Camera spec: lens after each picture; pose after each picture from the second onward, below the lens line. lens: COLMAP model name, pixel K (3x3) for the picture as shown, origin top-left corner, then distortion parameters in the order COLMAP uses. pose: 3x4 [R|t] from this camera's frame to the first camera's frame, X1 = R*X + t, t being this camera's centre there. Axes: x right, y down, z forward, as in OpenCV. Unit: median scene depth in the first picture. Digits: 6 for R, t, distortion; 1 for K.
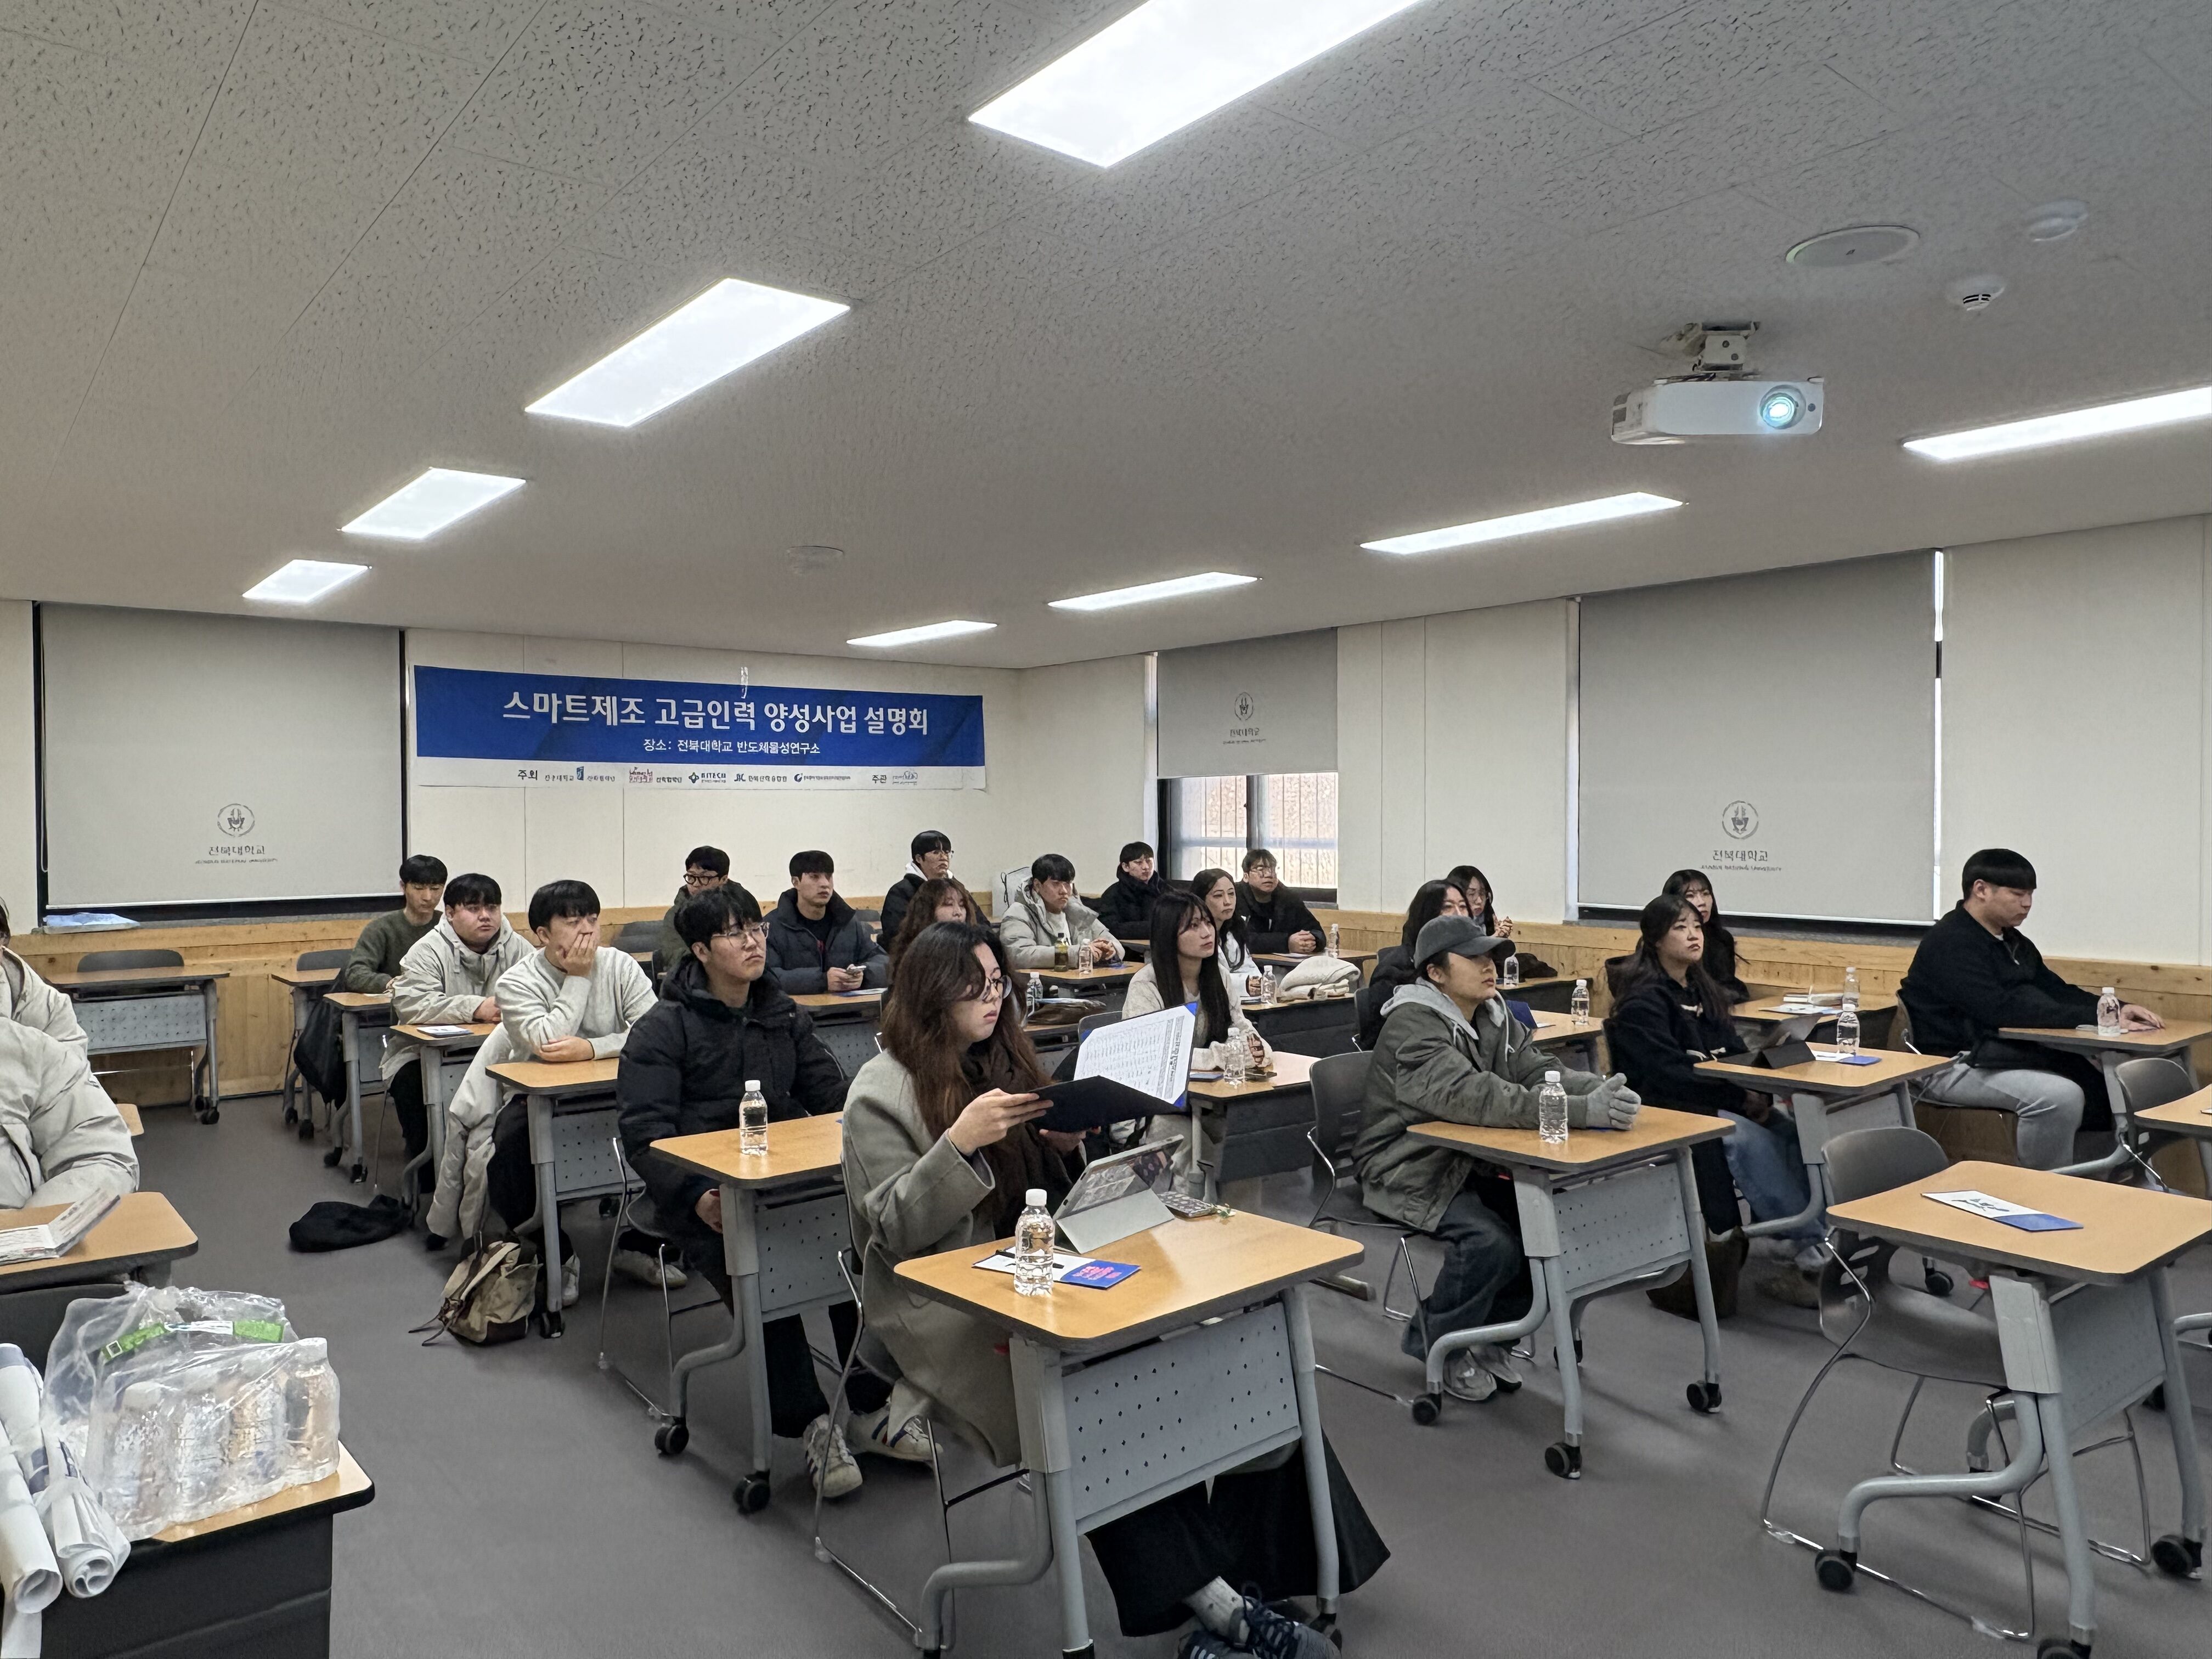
lens RADIAL K [[1519.2, 0, 1106.0], [0, 1519.2, 829.5], [0, 0, 1]] dist [0.003404, 0.003212]
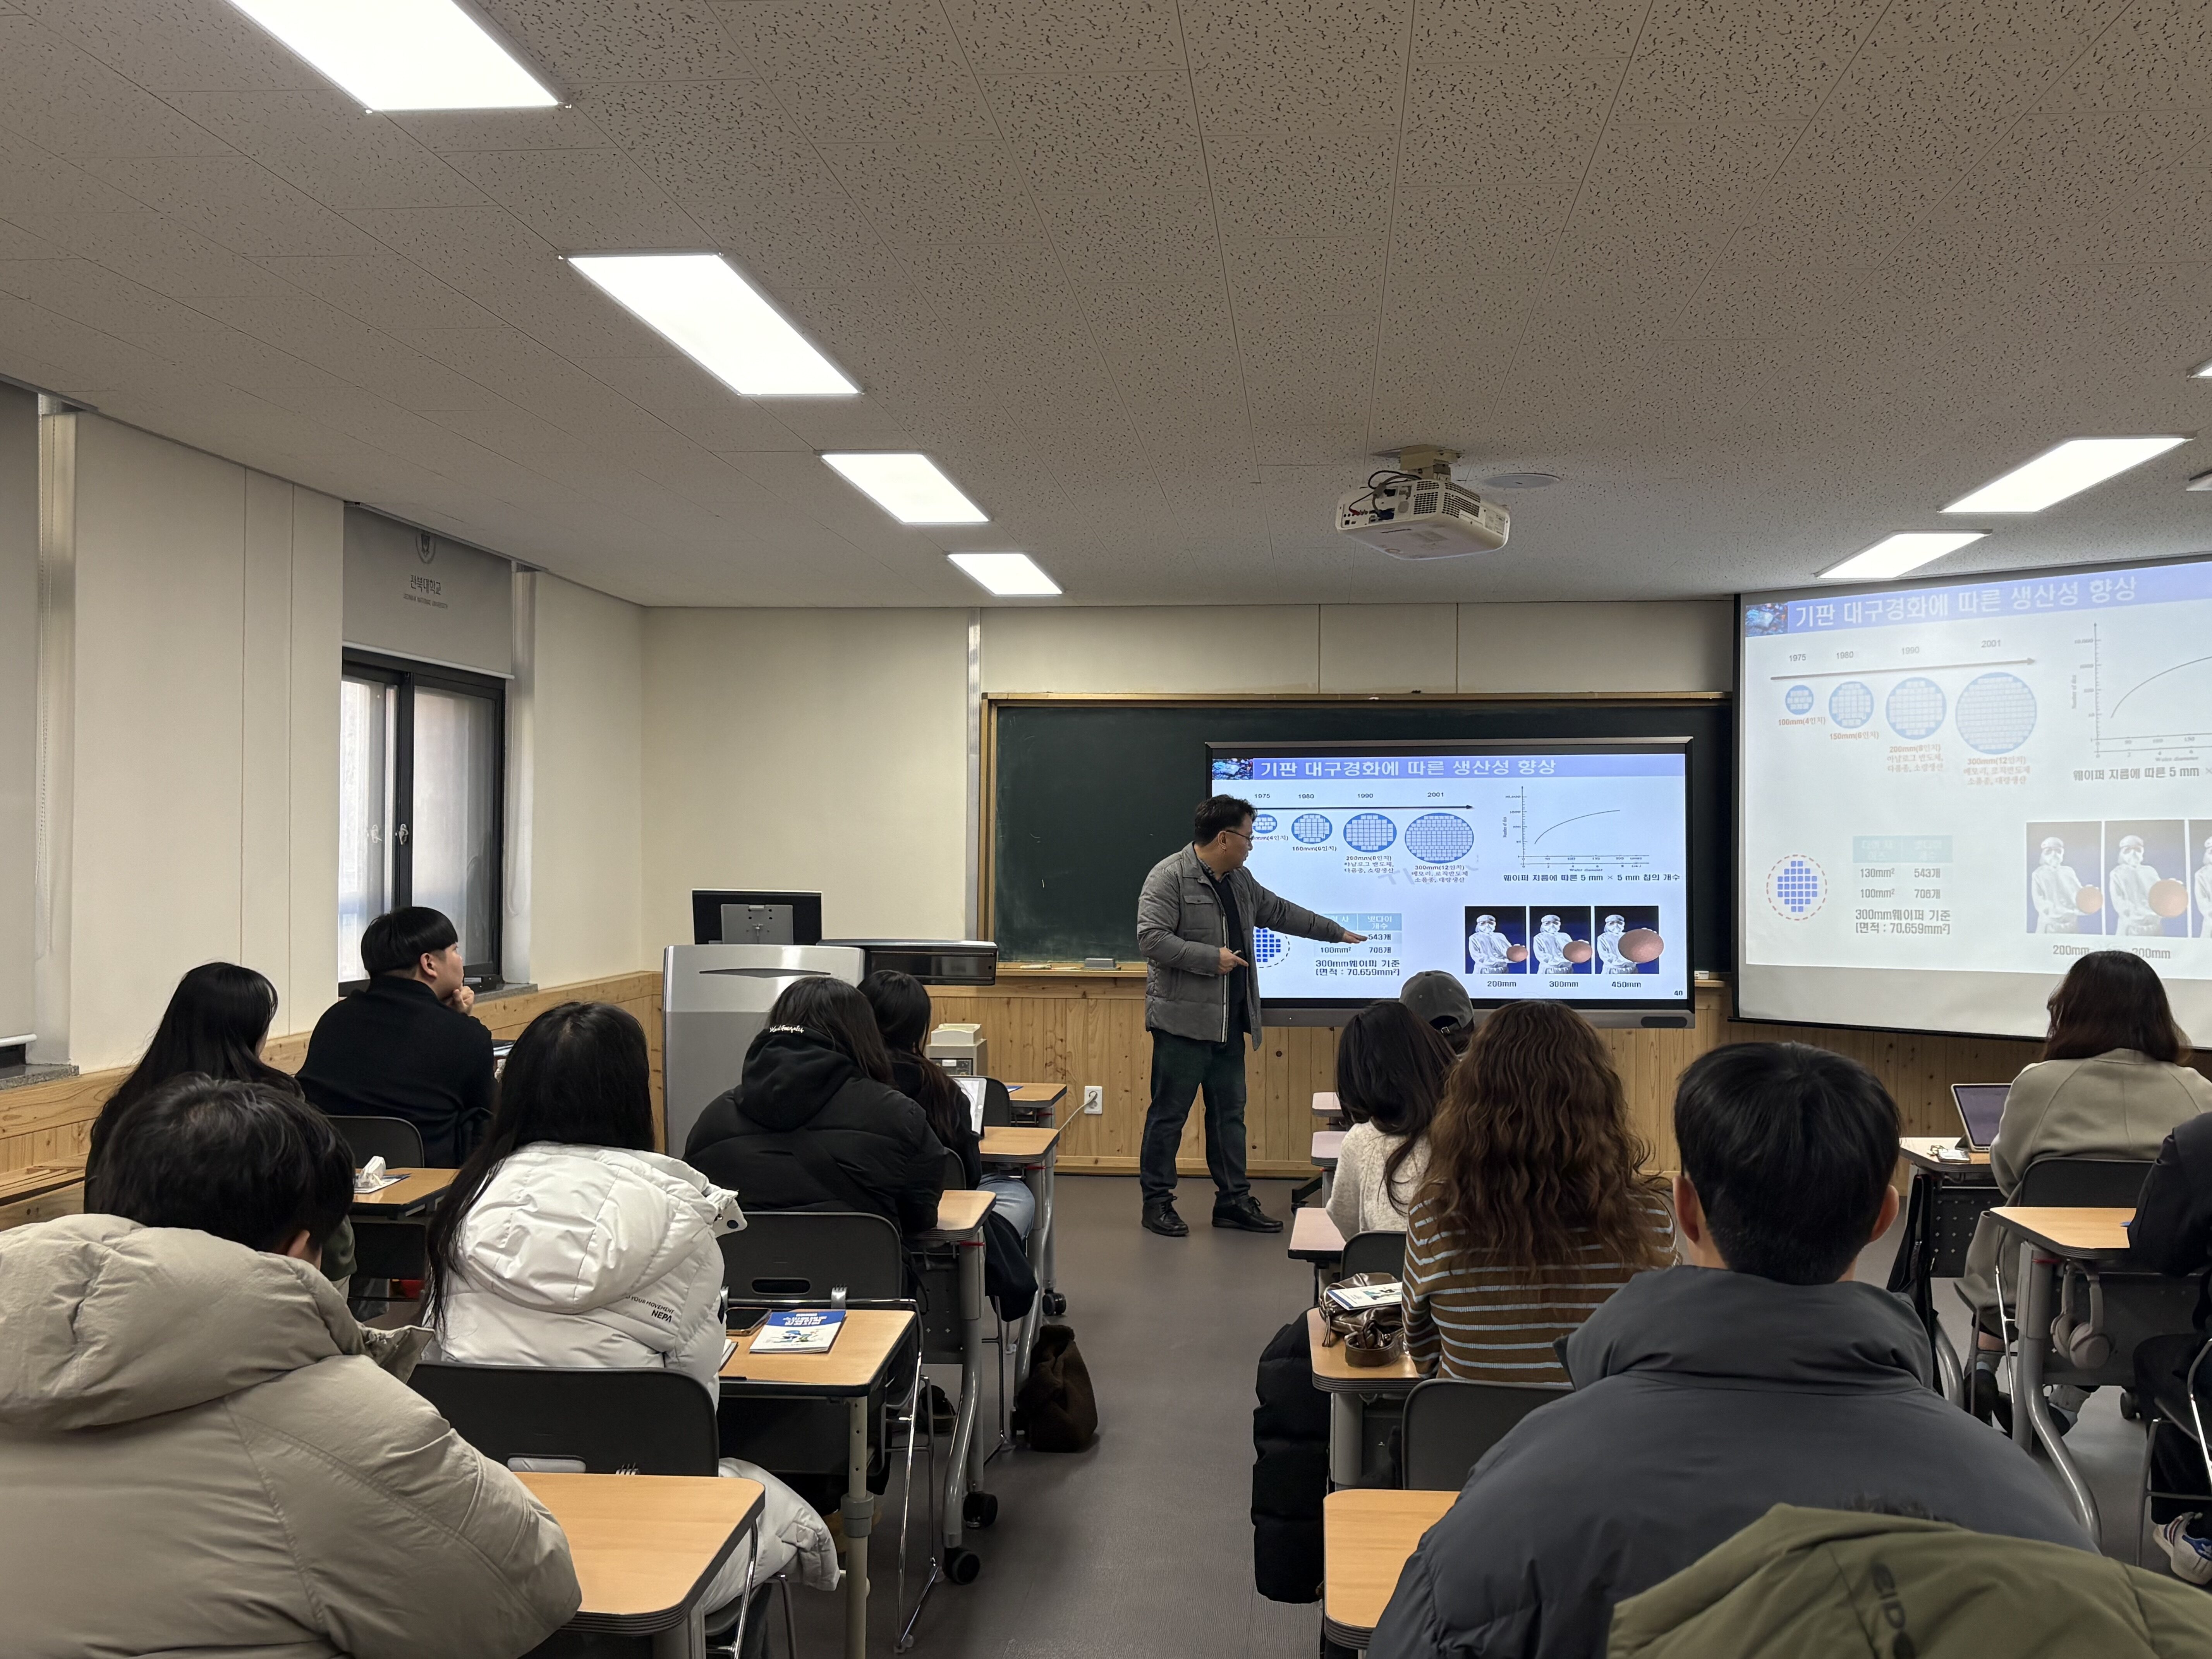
lens RADIAL K [[2256.3, 0, 1106.0], [0, 2256.3, 829.5], [0, 0, 1]] dist [0.167896, 0.006236]
pose [[0.714899, 0.006606, -0.699196, 0.177485], [-0.016339, 0.999840, -0.007260, -0.001395], [0.699037, 0.016615, 0.714893, -0.220922]]
